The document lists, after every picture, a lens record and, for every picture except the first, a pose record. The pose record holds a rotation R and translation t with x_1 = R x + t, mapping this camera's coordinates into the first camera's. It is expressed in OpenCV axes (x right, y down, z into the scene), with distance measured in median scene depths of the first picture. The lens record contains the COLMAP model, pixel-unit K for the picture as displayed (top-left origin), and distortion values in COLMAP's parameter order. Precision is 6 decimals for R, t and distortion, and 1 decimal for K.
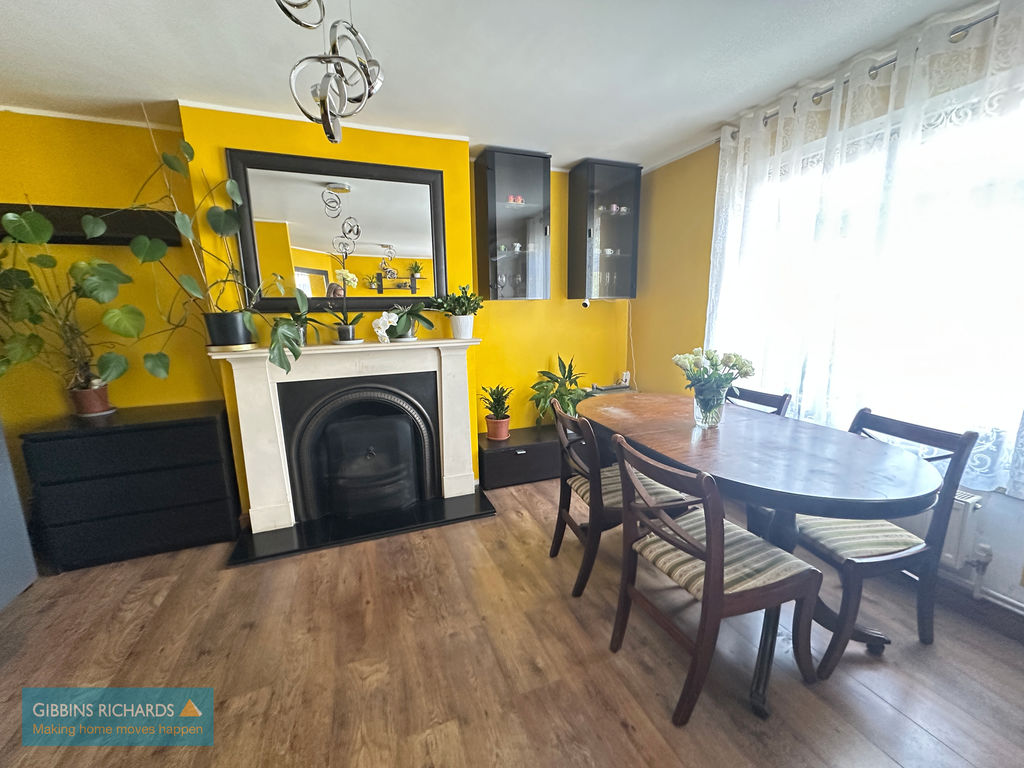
lens RADIAL K [[409.1, 0, 513.7], [0, 409.1, 383.7], [0, 0, 1]] dist [-0.009597, 0.002134]
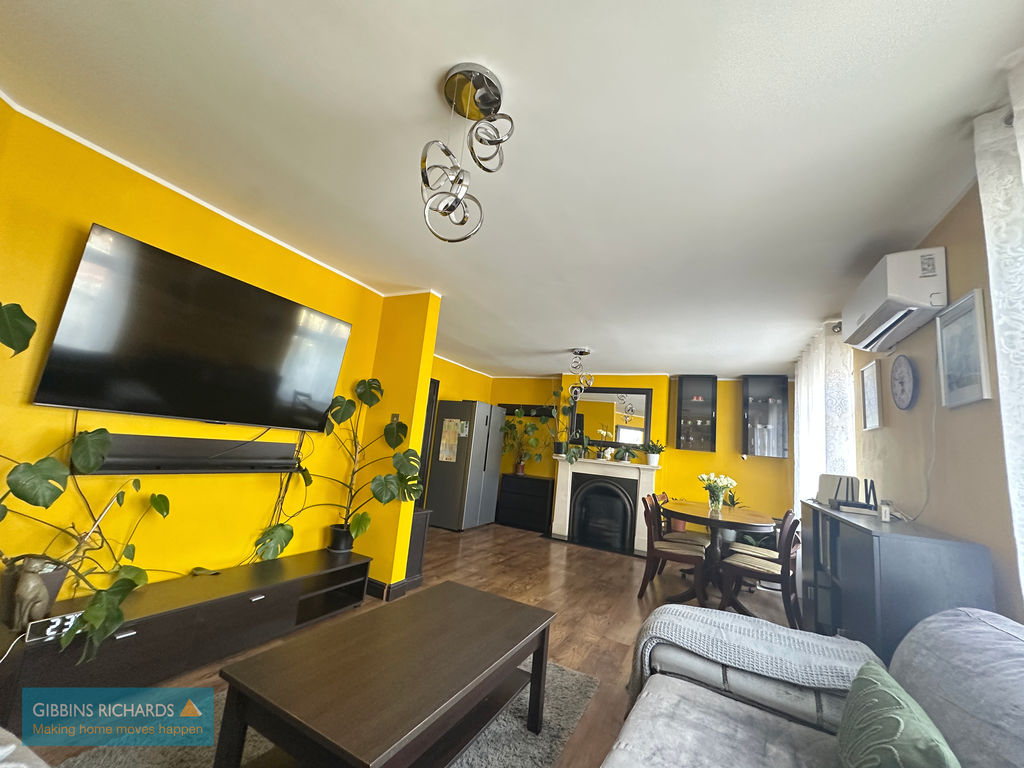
lens RADIAL K [[409.1, 0, 513.7], [0, 409.1, 381.9], [0, 0, 1]] dist [-0.009597, 0.002134]
pose [[0.667312, -0.032786, -0.744056, 1.063687], [-0.241325, 0.935614, -0.257661, 0.214335], [0.704596, 0.351500, 0.616435, -0.991053]]
